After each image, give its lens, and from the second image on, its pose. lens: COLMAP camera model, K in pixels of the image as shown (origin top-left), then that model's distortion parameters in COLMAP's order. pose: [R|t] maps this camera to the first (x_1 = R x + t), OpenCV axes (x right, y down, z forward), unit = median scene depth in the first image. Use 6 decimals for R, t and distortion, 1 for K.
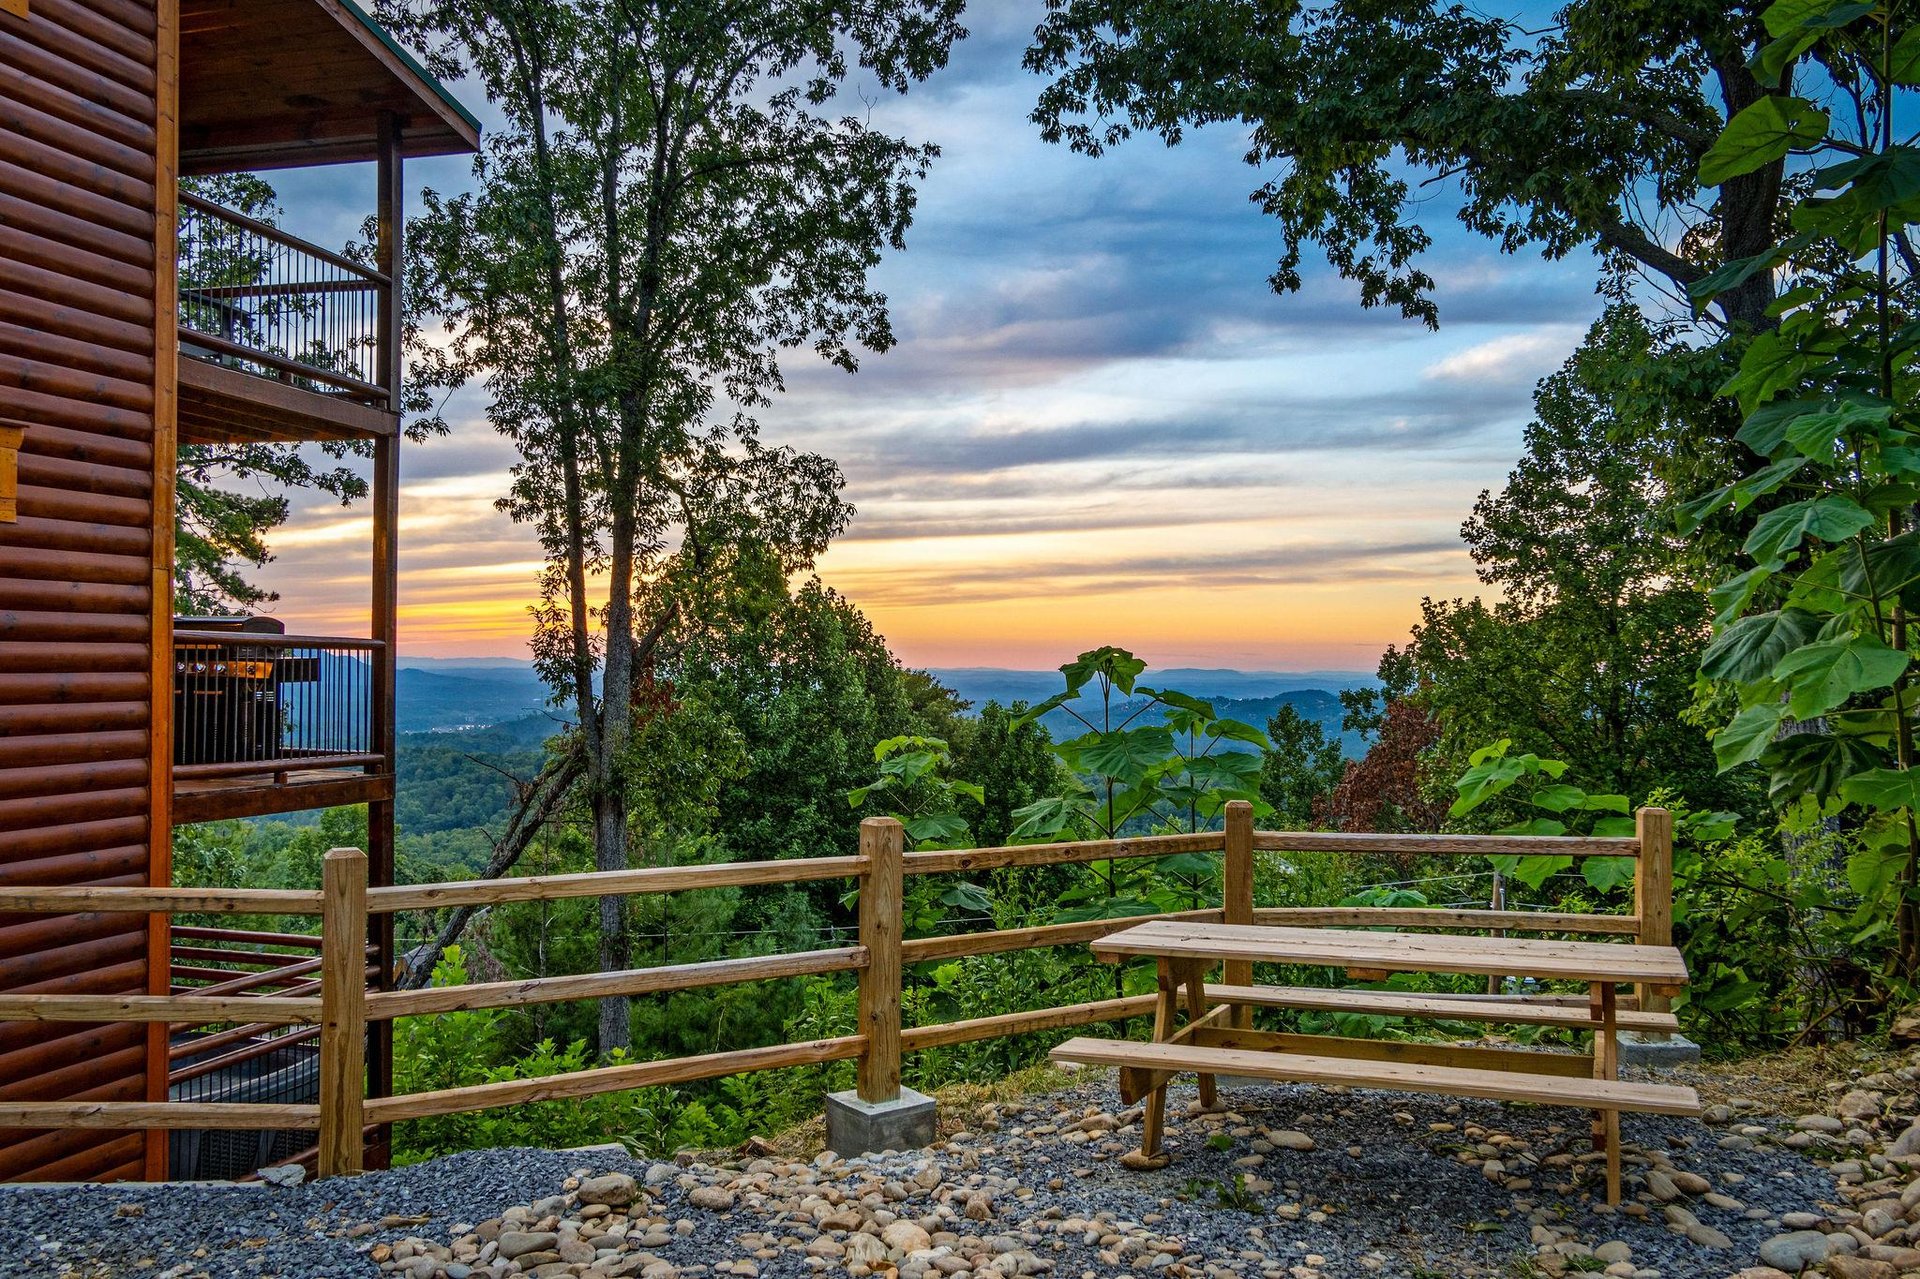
lens RADIAL K [[1475.6, 0, 964.8], [0, 1475.6, 650.1], [0, 0, 1]] dist [0.017181, 0.004487]
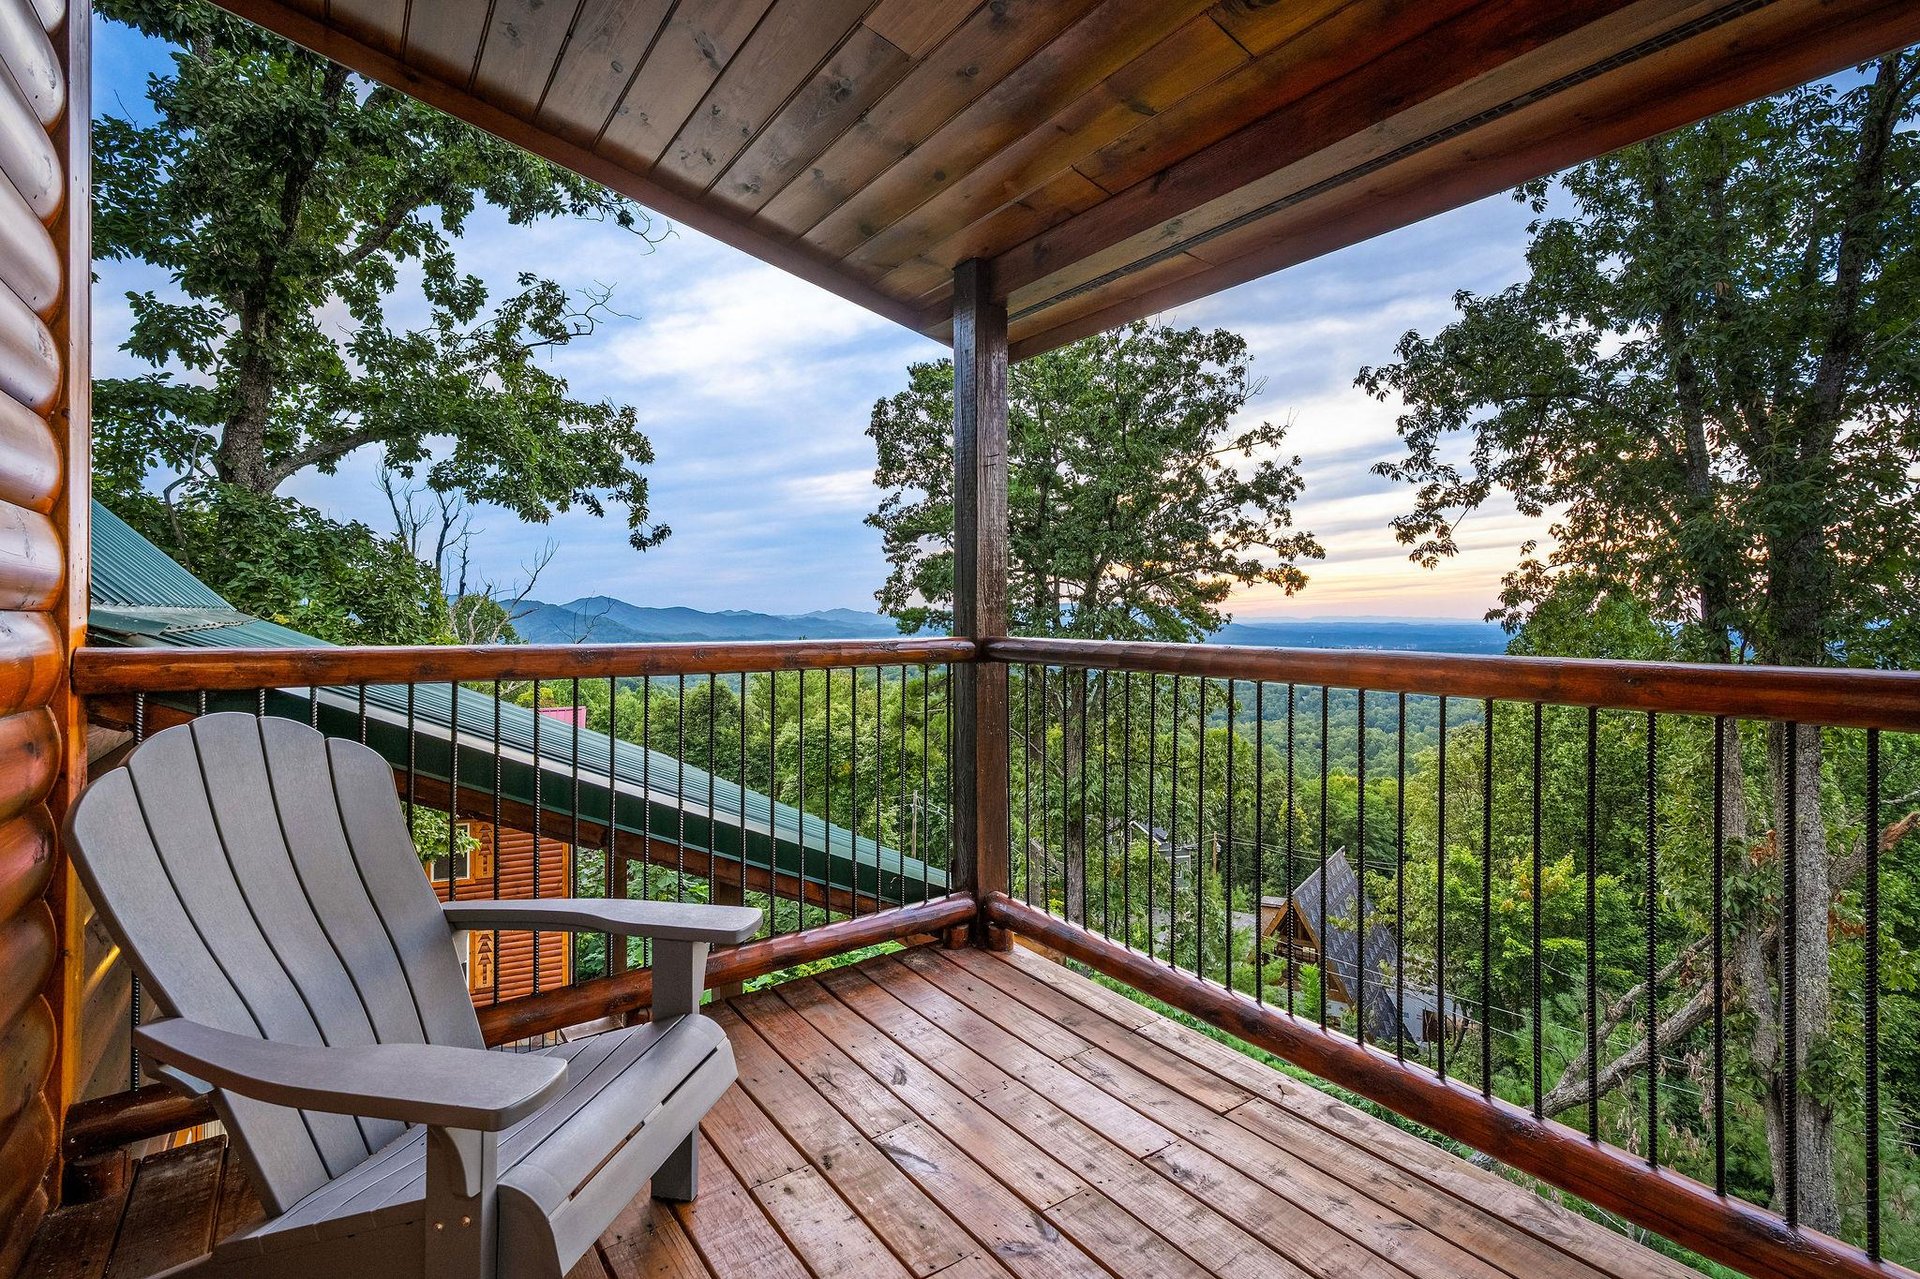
lens RADIAL K [[870.8, 0, 967.4], [0, 870.8, 616.0], [0, 0, 1]] dist [-0.025040, 0.000357]
pose [[0.793382, -0.010095, -0.608640, -0.188522], [0.010952, 0.999937, -0.002309, -0.078451], [0.608625, -0.004834, 0.793443, 0.271412]]
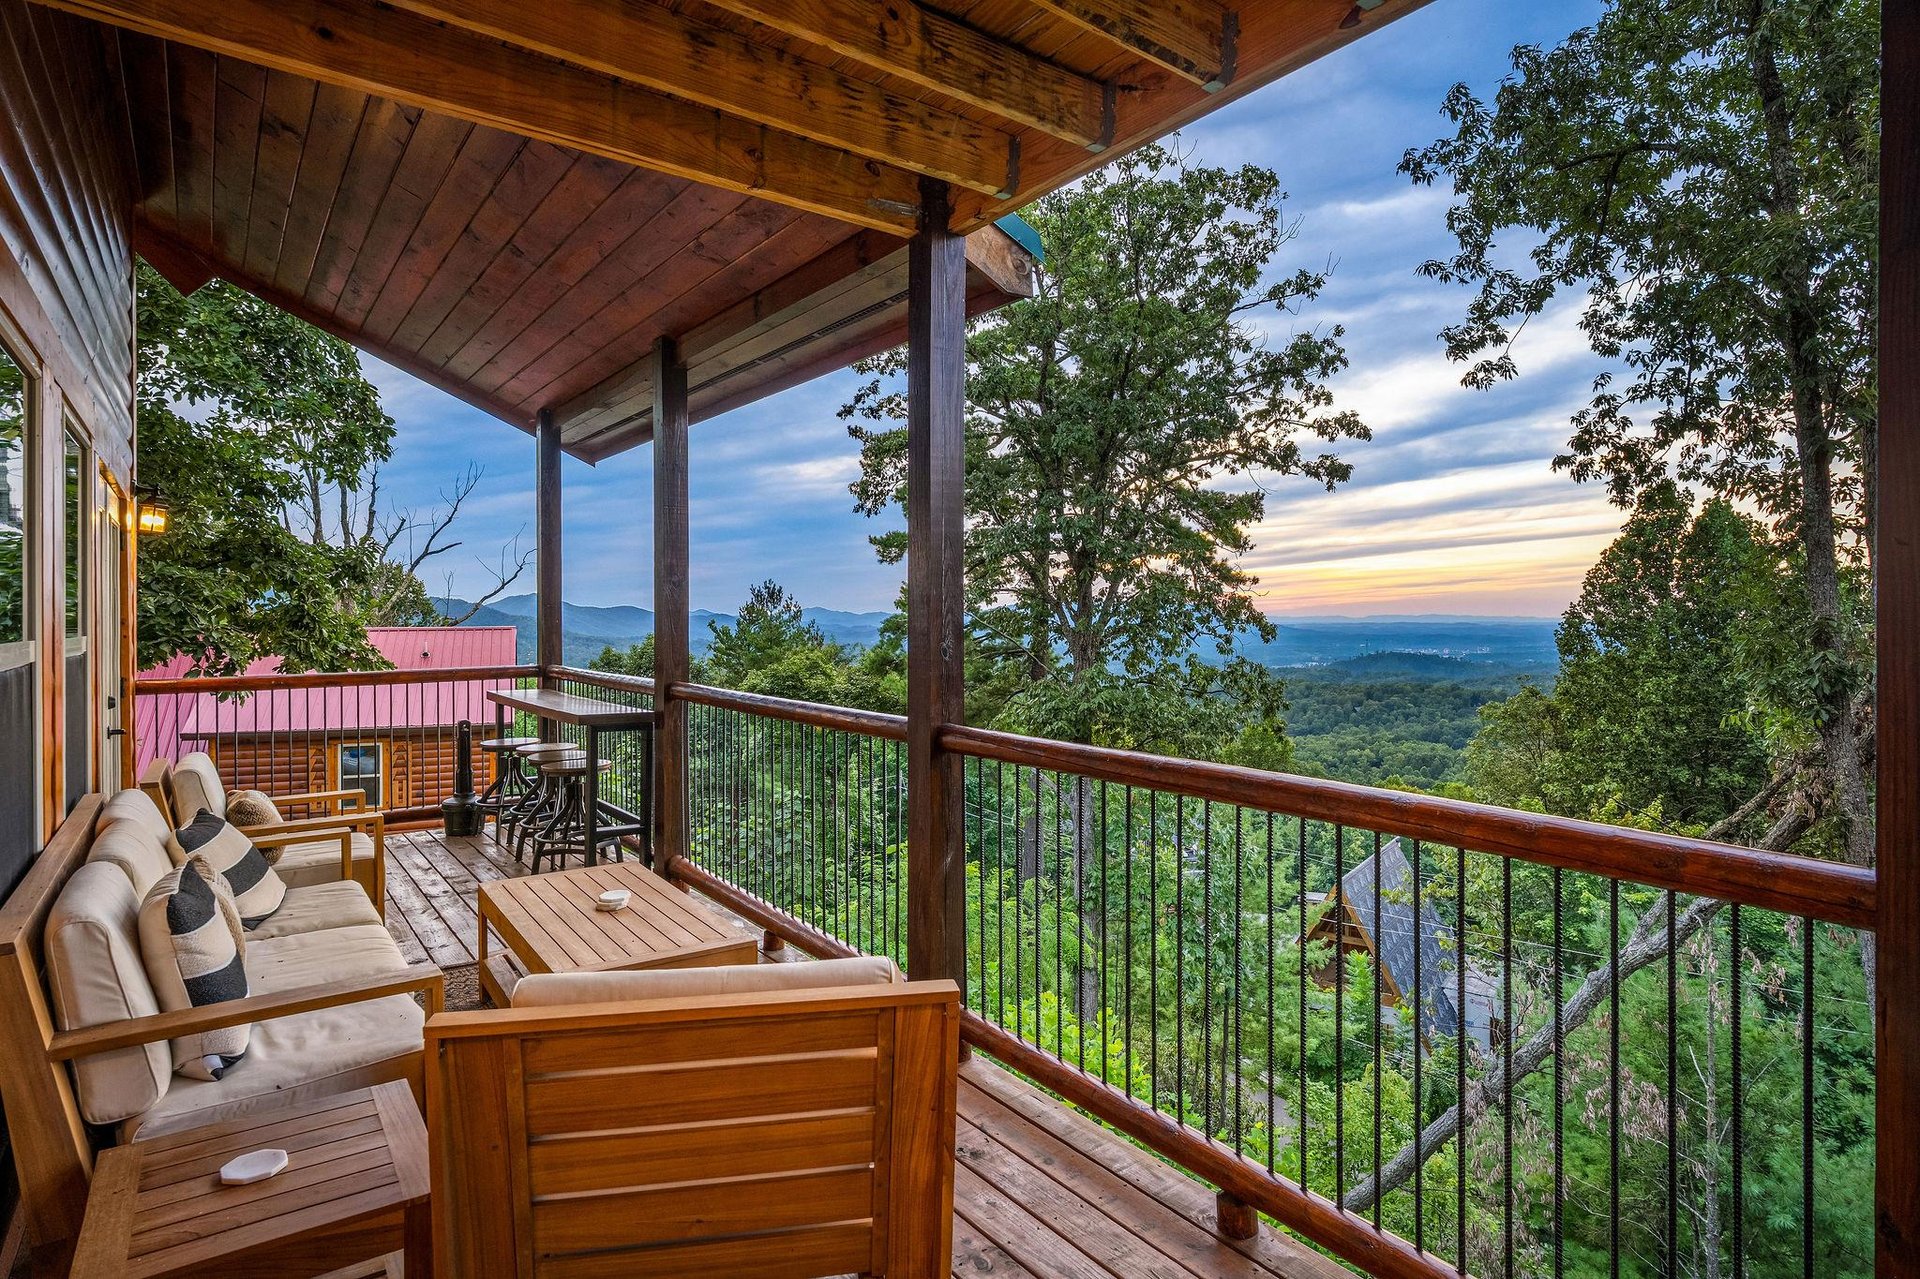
lens RADIAL K [[1016.3, 0, 956.4], [0, 1016.3, 632.0], [0, 0, 1]] dist [-0.022231, -0.001082]
pose [[0.788675, -0.000911, -0.614809, -0.180977], [0.014119, 0.999762, 0.016631, -0.013766], [0.614648, -0.021797, 0.788501, 0.267619]]
